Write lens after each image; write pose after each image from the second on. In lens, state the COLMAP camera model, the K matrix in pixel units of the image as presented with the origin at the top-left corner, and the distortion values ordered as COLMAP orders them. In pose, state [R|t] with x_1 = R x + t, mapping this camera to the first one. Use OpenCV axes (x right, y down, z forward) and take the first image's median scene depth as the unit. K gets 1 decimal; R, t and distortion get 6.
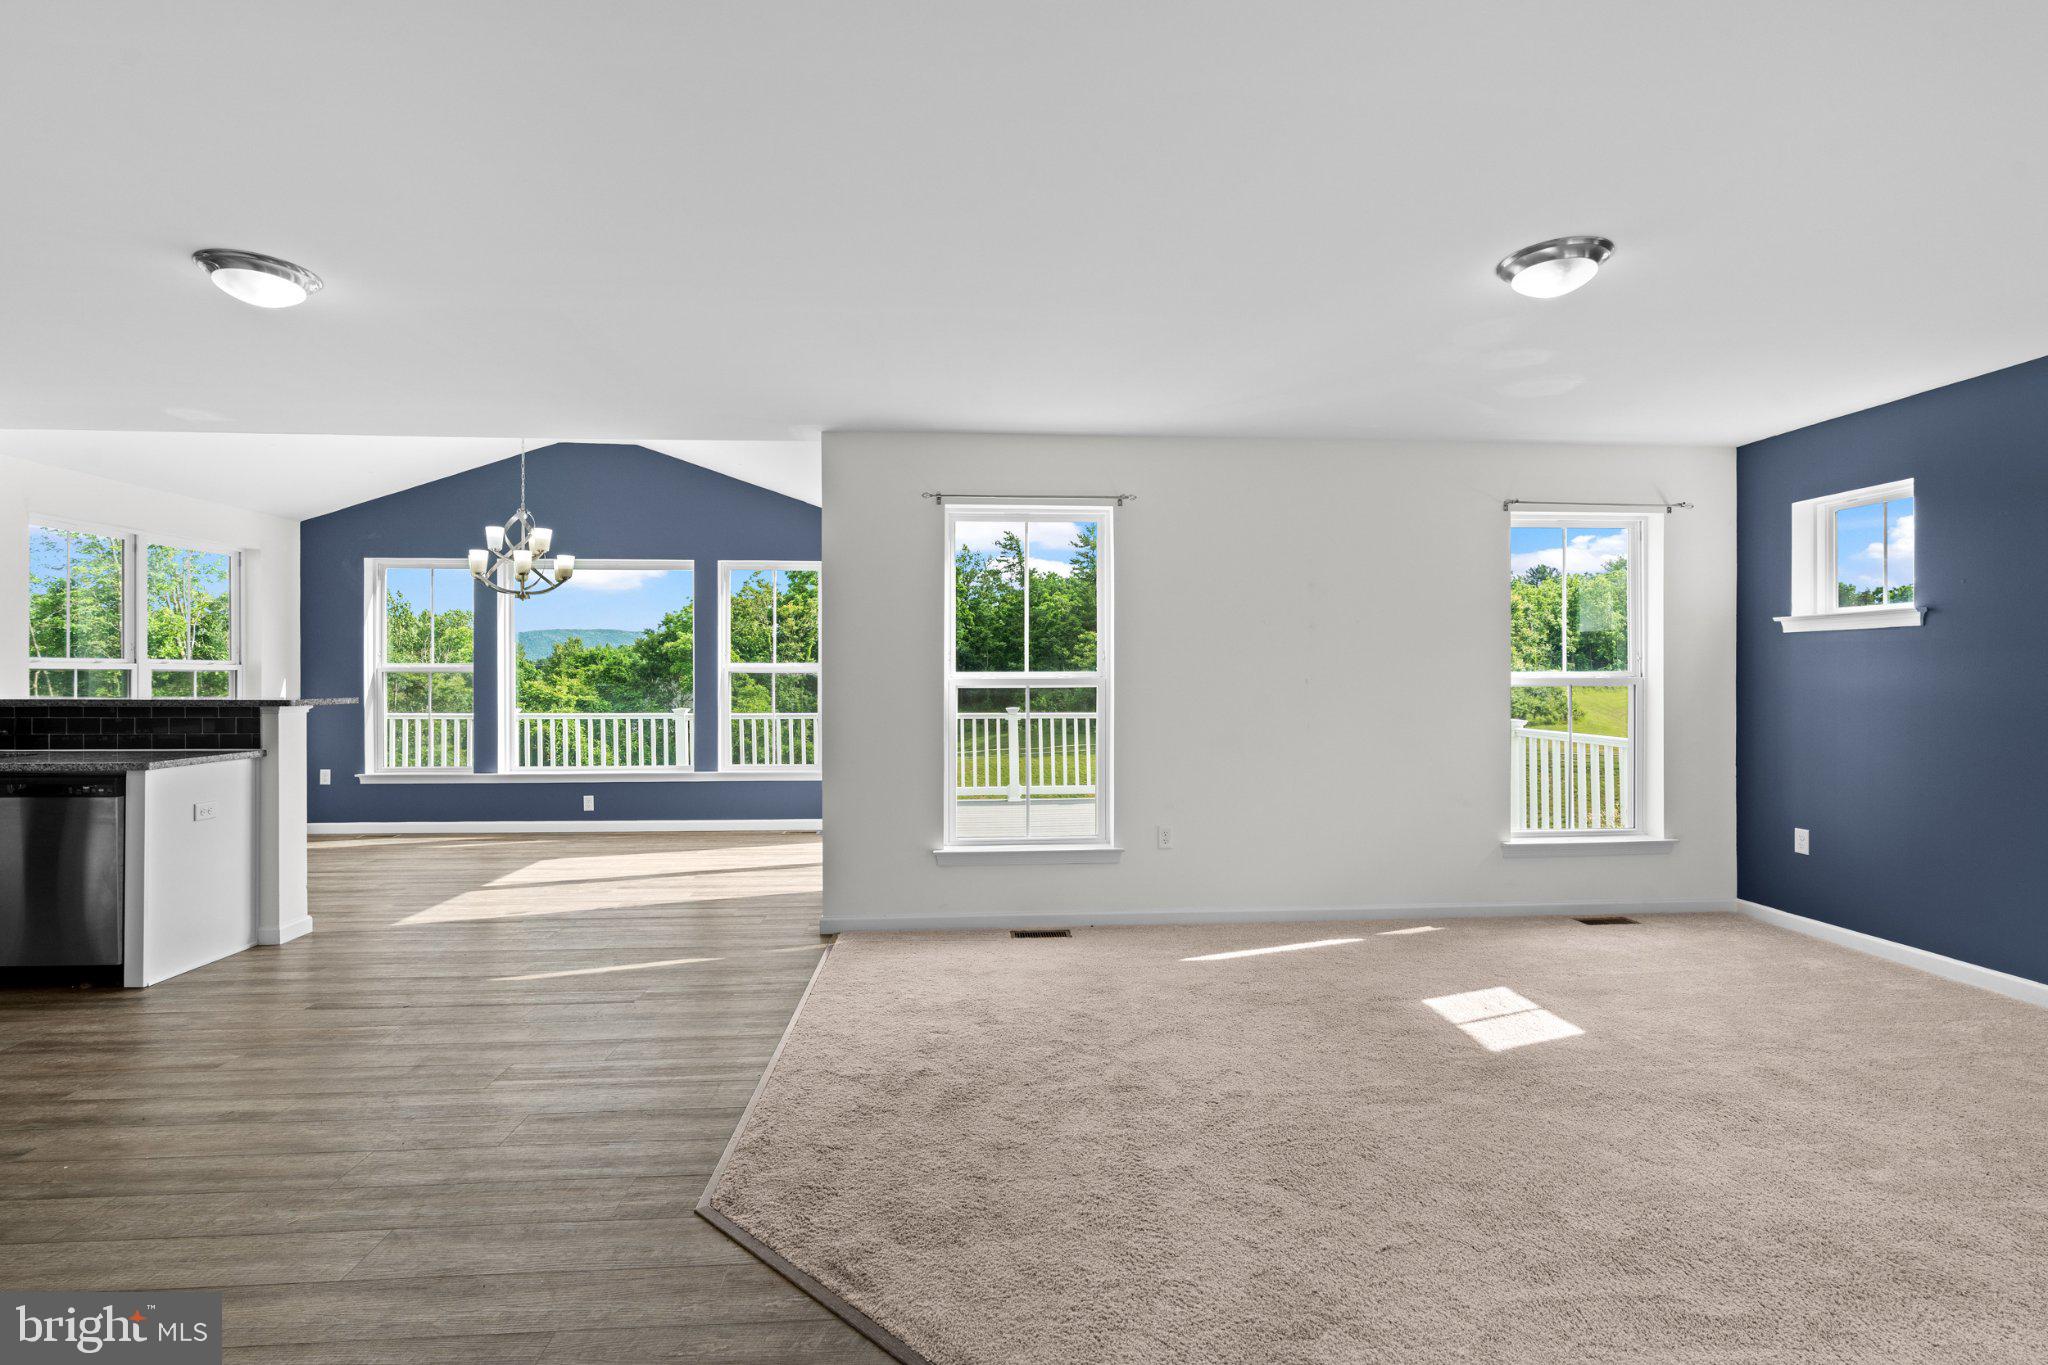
lens RADIAL K [[912.6, 0, 1020.2], [0, 912.6, 679.8], [0, 0, 1]] dist [-0.008068, 0.000133]
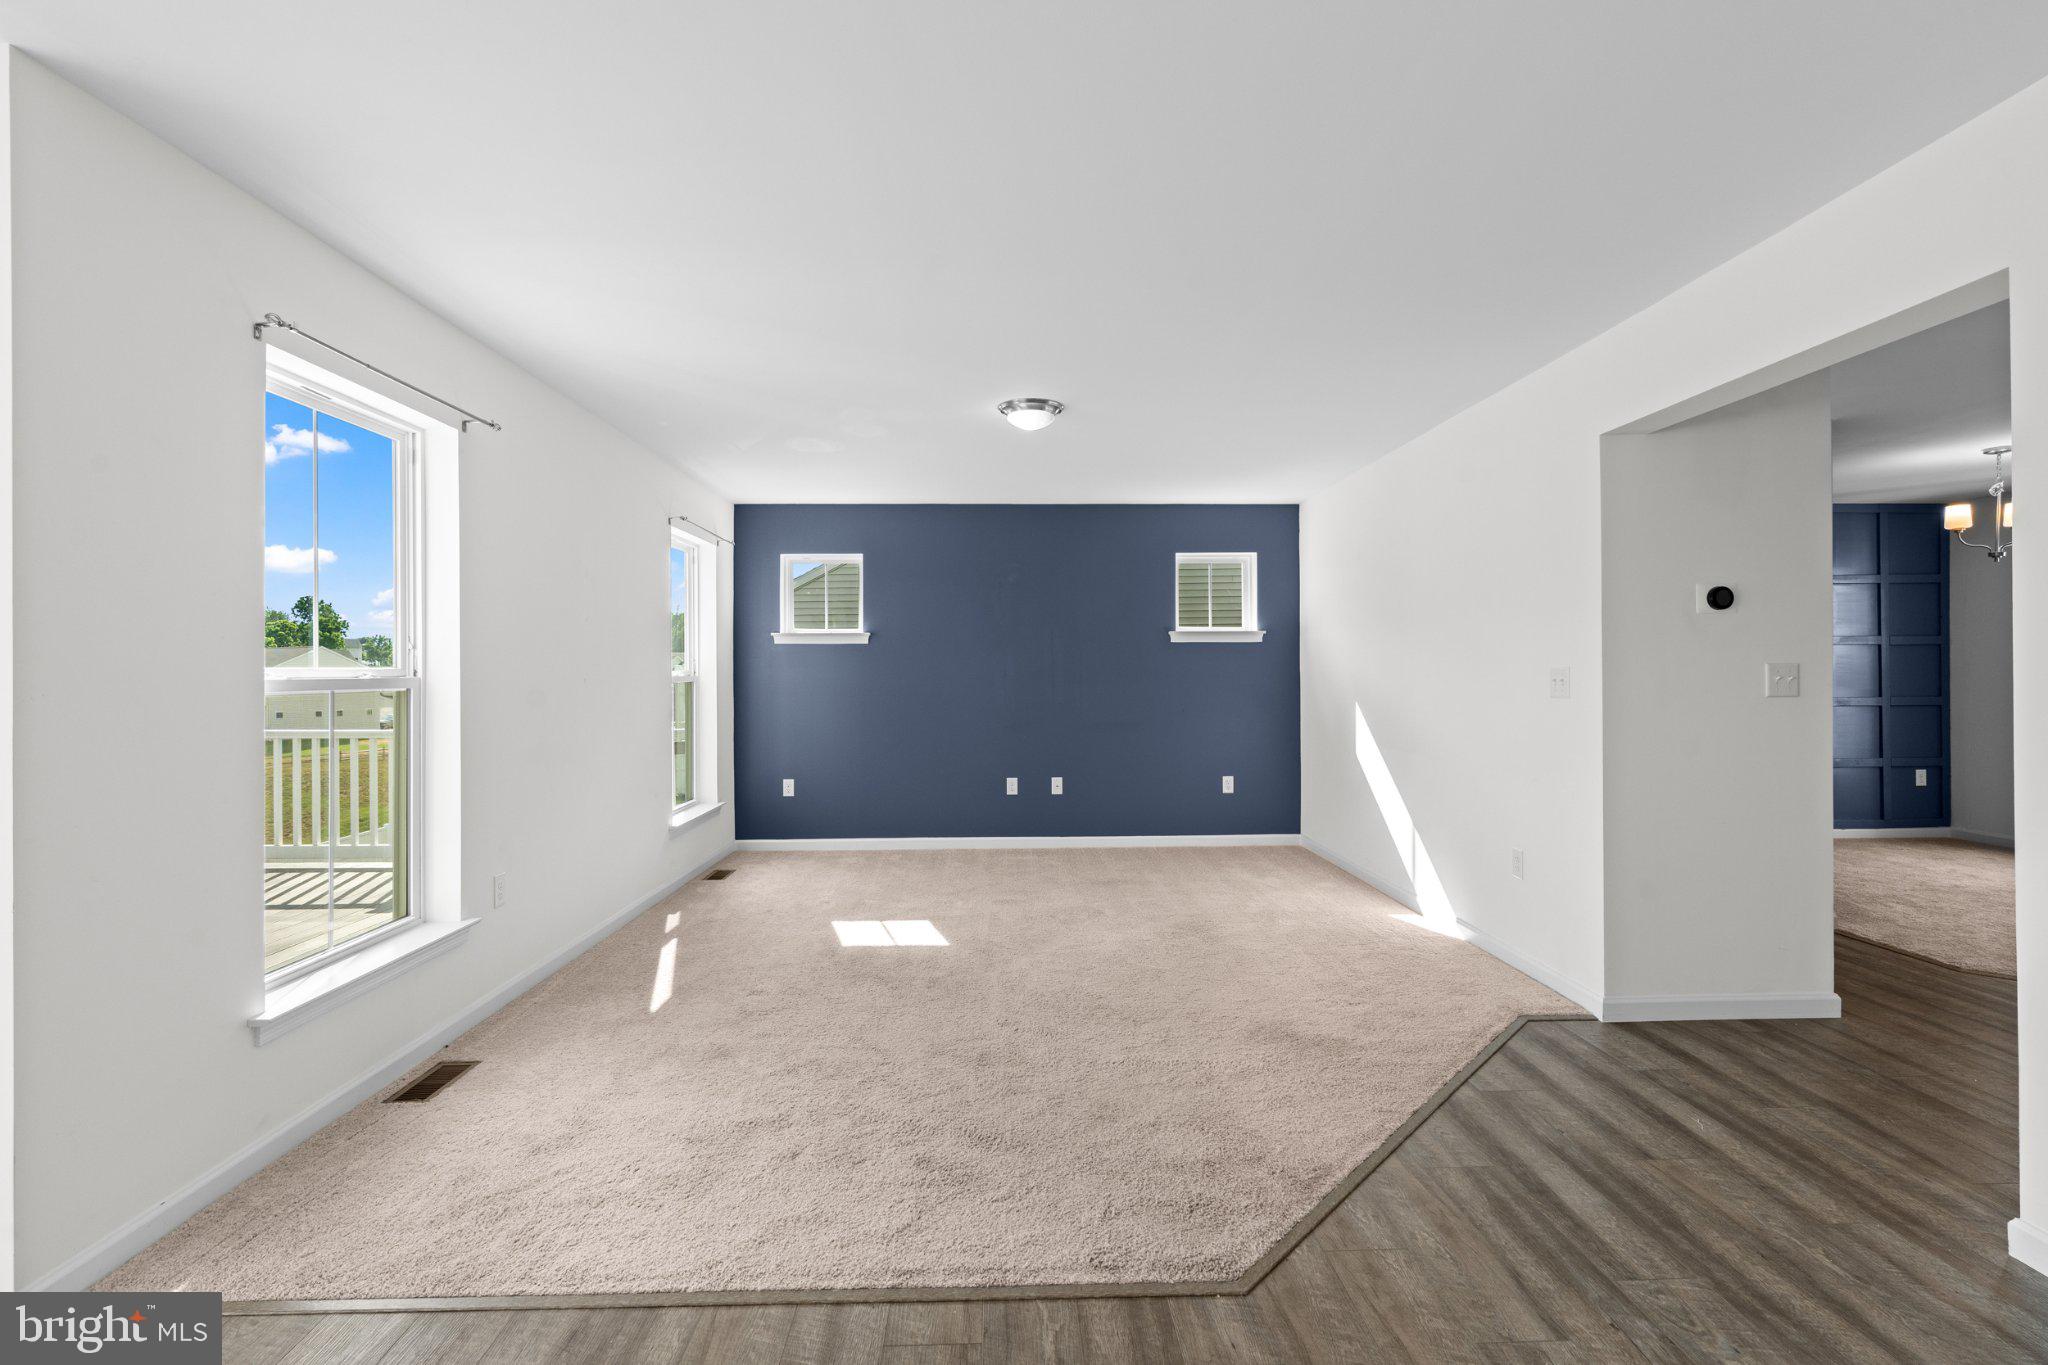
lens RADIAL K [[912.6, 0, 1020.2], [0, 912.6, 679.8], [0, 0, 1]] dist [-0.008068, 0.000133]
pose [[0.046326, -0.006688, 0.998904, -0.668055], [0.011100, 0.999919, 0.006180, -0.000097], [-0.998865, 0.010802, 0.046397, 0.640205]]
